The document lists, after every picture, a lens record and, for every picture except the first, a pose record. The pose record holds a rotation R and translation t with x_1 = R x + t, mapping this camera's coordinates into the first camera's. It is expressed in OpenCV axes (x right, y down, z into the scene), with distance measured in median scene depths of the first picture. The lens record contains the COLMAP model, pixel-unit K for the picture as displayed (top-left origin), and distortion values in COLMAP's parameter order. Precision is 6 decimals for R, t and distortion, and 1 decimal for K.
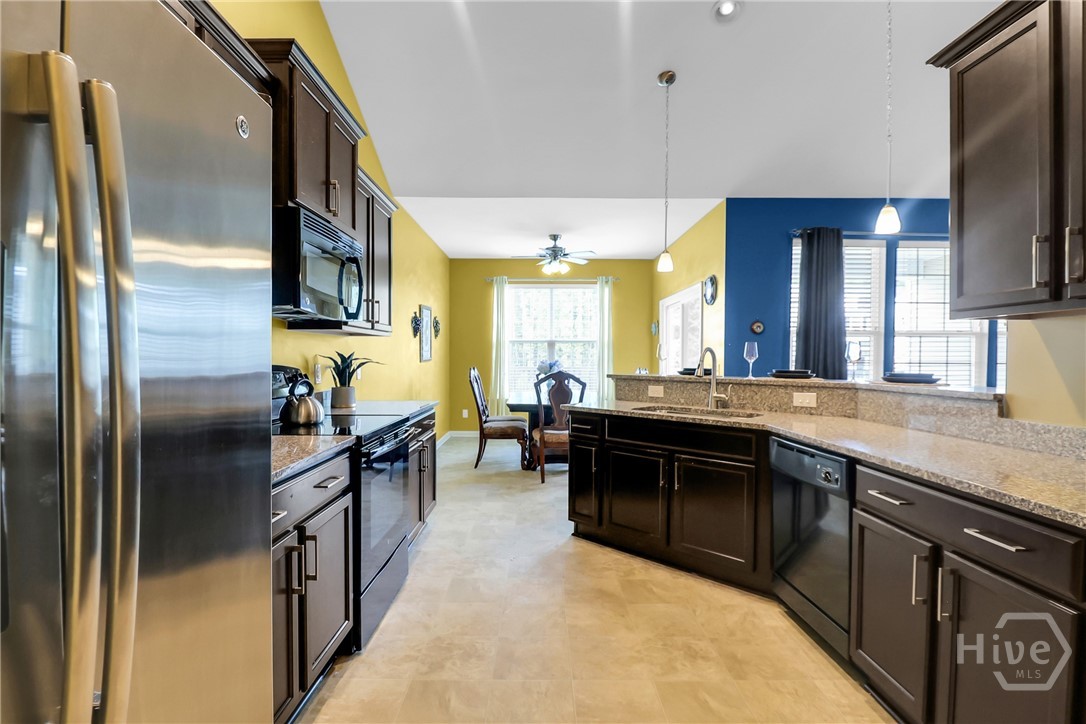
lens RADIAL K [[508.1, 0, 543.0], [0, 508.1, 362.0], [0, 0, 1]] dist [0.000277, -0.013960]
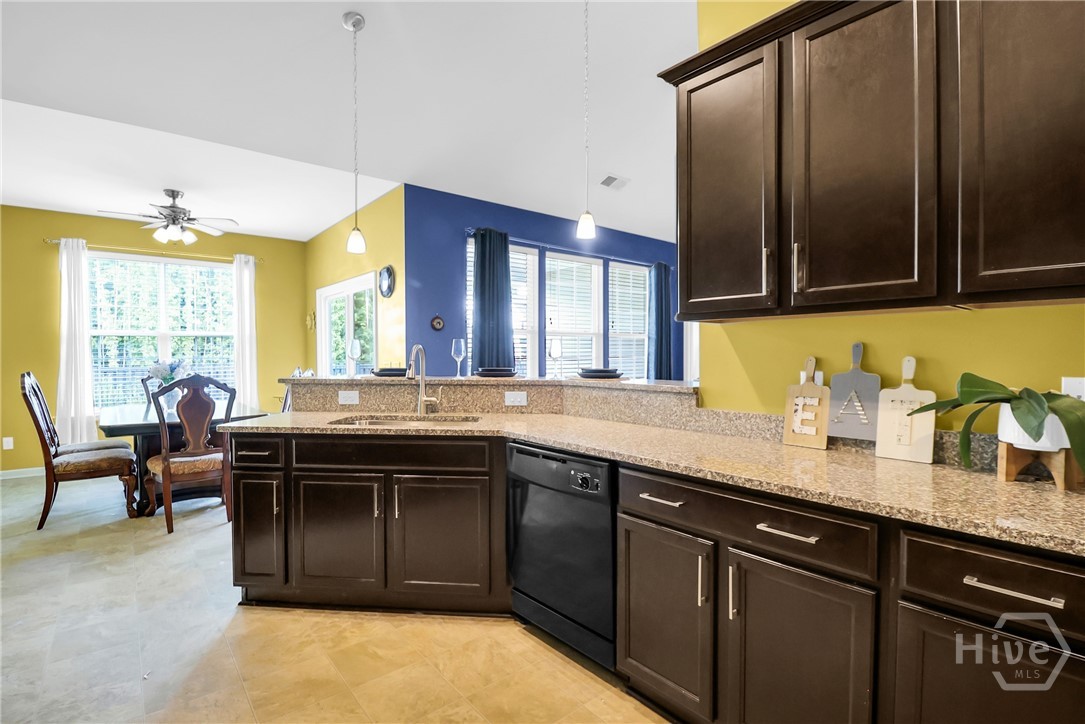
lens RADIAL K [[504.2, 0, 530.9], [0, 504.2, 361.3], [0, 0, 1]] dist [0.001624, -0.013966]
pose [[0.779429, -0.016328, 0.626278, -0.045141], [0.011140, 0.999863, 0.012204, -0.005855], [-0.626391, -0.002535, 0.779505, 0.140630]]
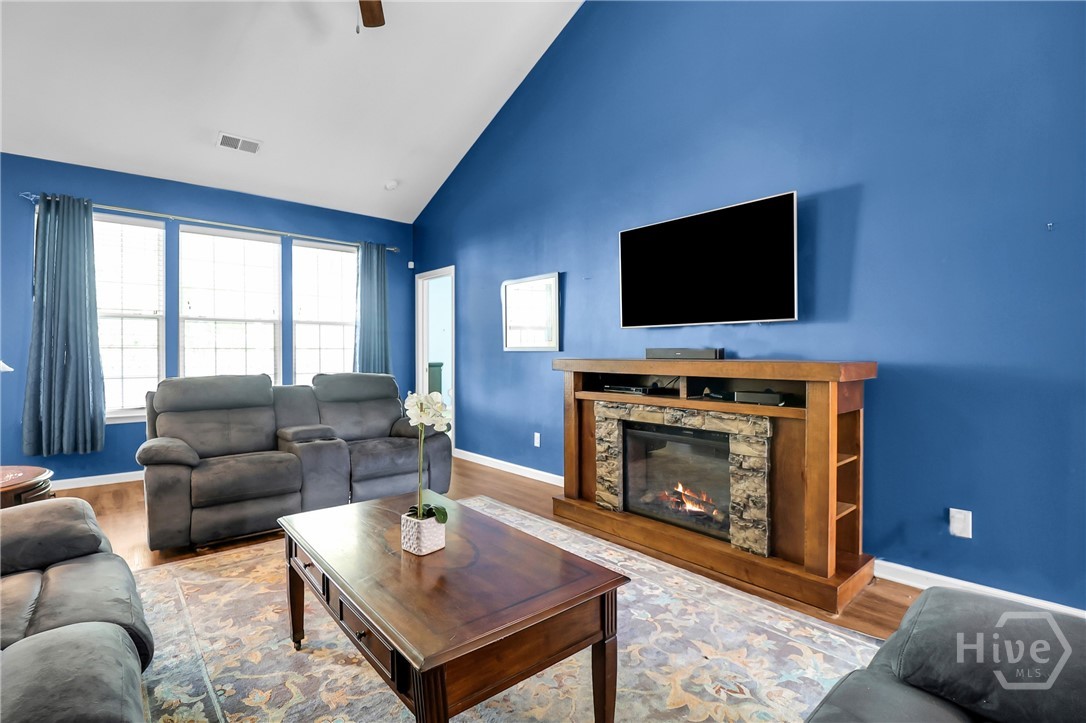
lens RADIAL K [[505.3, 0, 541.8], [0, 505.3, 358.6], [0, 0, 1]] dist [0.000472, -0.013336]
pose [[0.765541, -0.013201, 0.643252, 0.635804], [0.009620, 0.999913, 0.009072, 0.023353], [-0.643315, -0.000756, 0.765601, -0.223886]]
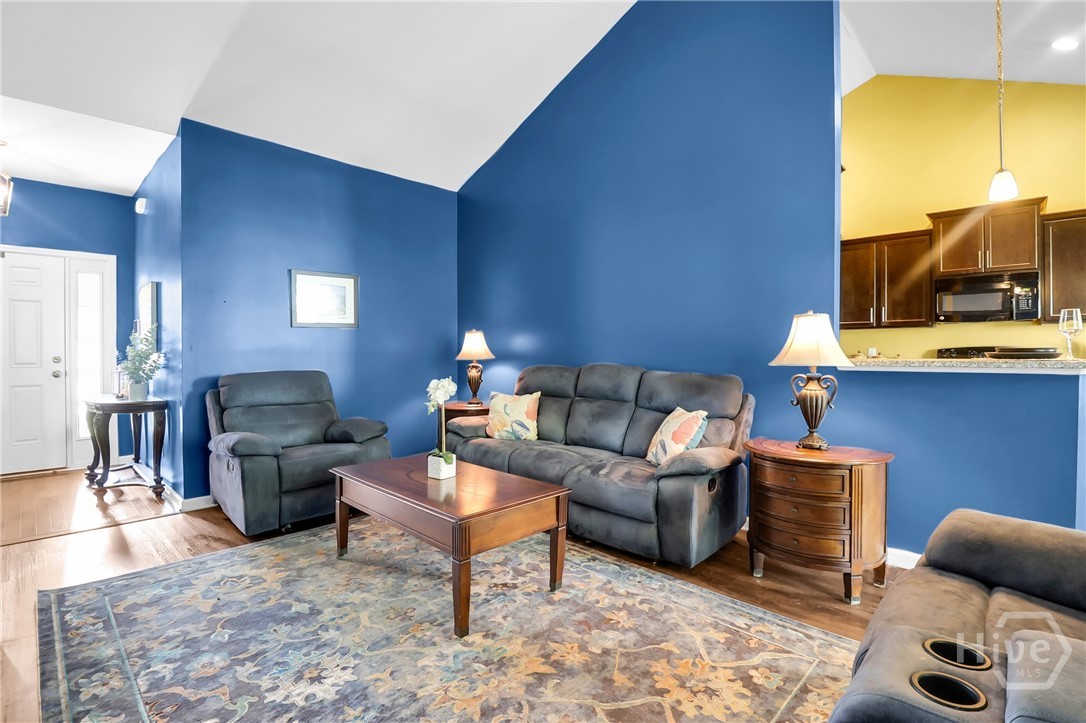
lens RADIAL K [[505.3, 0, 541.8], [0, 505.3, 358.6], [0, 0, 1]] dist [0.000472, -0.013336]
pose [[-0.711532, -0.000429, -0.702653, 1.120632], [-0.008706, 0.999928, 0.008206, 0.022849], [0.702599, 0.011956, -0.711485, 0.586751]]
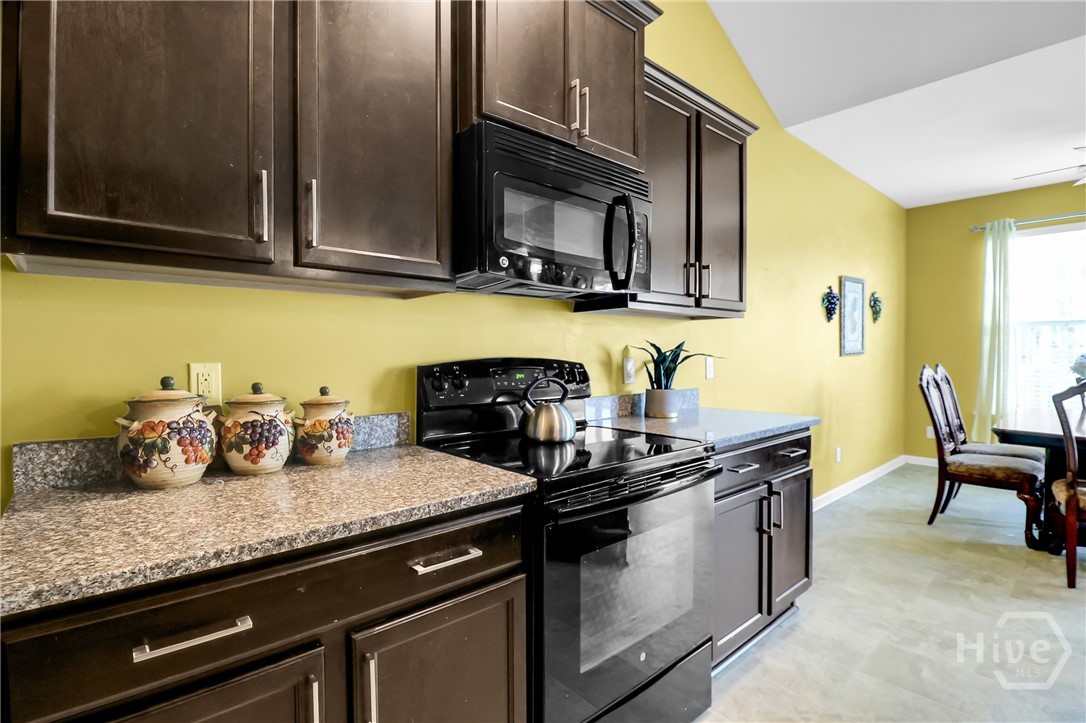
lens RADIAL K [[508.1, 0, 543.0], [0, 508.1, 361.5], [0, 0, 1]] dist [0.000277, -0.013960]
pose [[0.650835, 0.003714, -0.759210, 0.034608], [0.001401, 0.999980, 0.006092, 0.003238], [0.759218, -0.005029, 0.650817, 0.274269]]
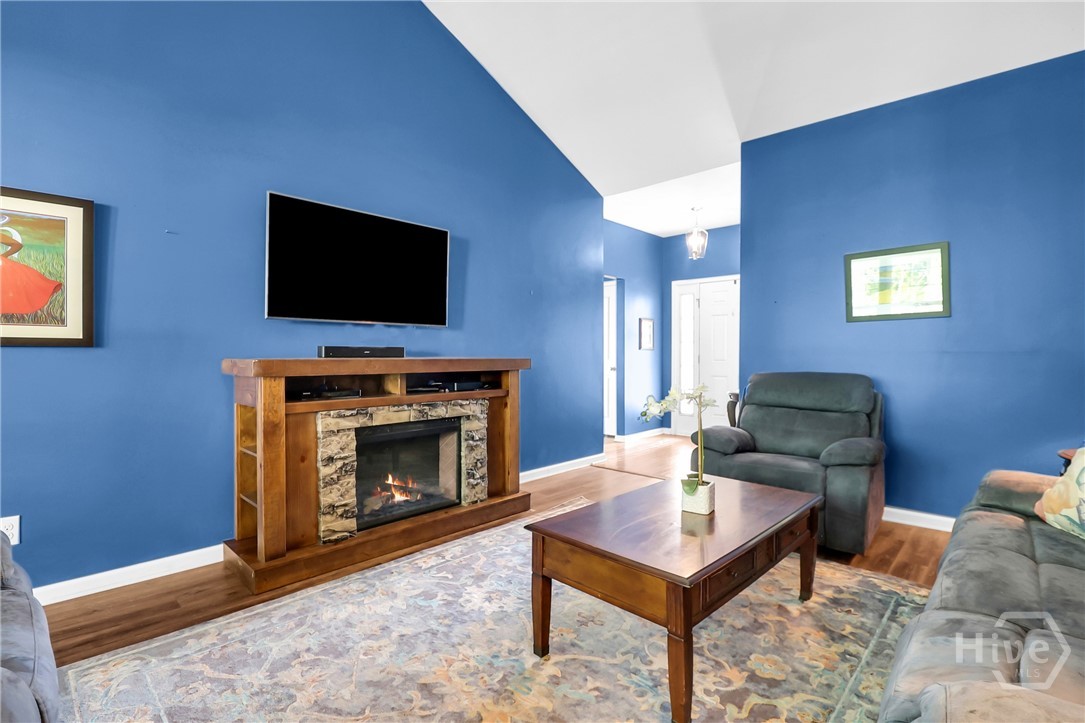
lens RADIAL K [[504.2, 0, 530.9], [0, 504.2, 360.8], [0, 0, 1]] dist [0.001624, -0.013966]
pose [[-0.703623, -0.019060, 0.710318, 0.593517], [-0.002114, 0.999692, 0.024731, 0.019357], [-0.710570, 0.015900, -0.703447, 0.519982]]
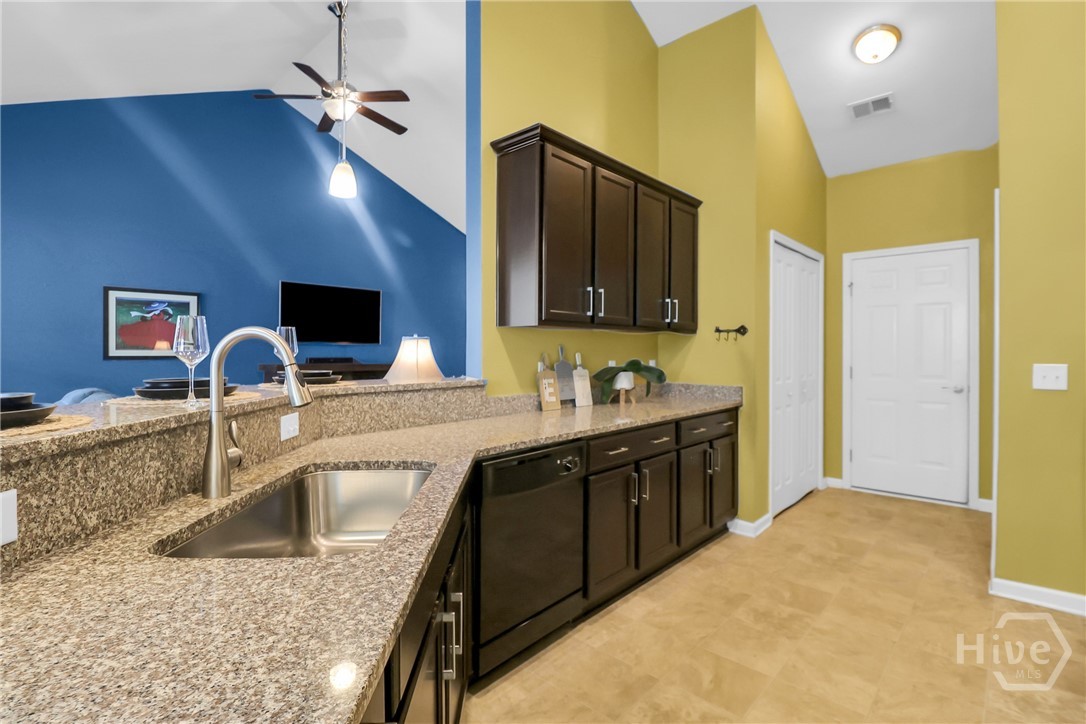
lens RADIAL K [[506.6, 0, 546.6], [0, 506.6, 349.1], [0, 0, 1]] dist [0.002571, -0.014257]
pose [[-0.727017, -0.004072, 0.686607, -0.057181], [-0.000680, 0.999986, 0.005211, -0.010179], [-0.686619, 0.003322, -0.727010, 0.774010]]
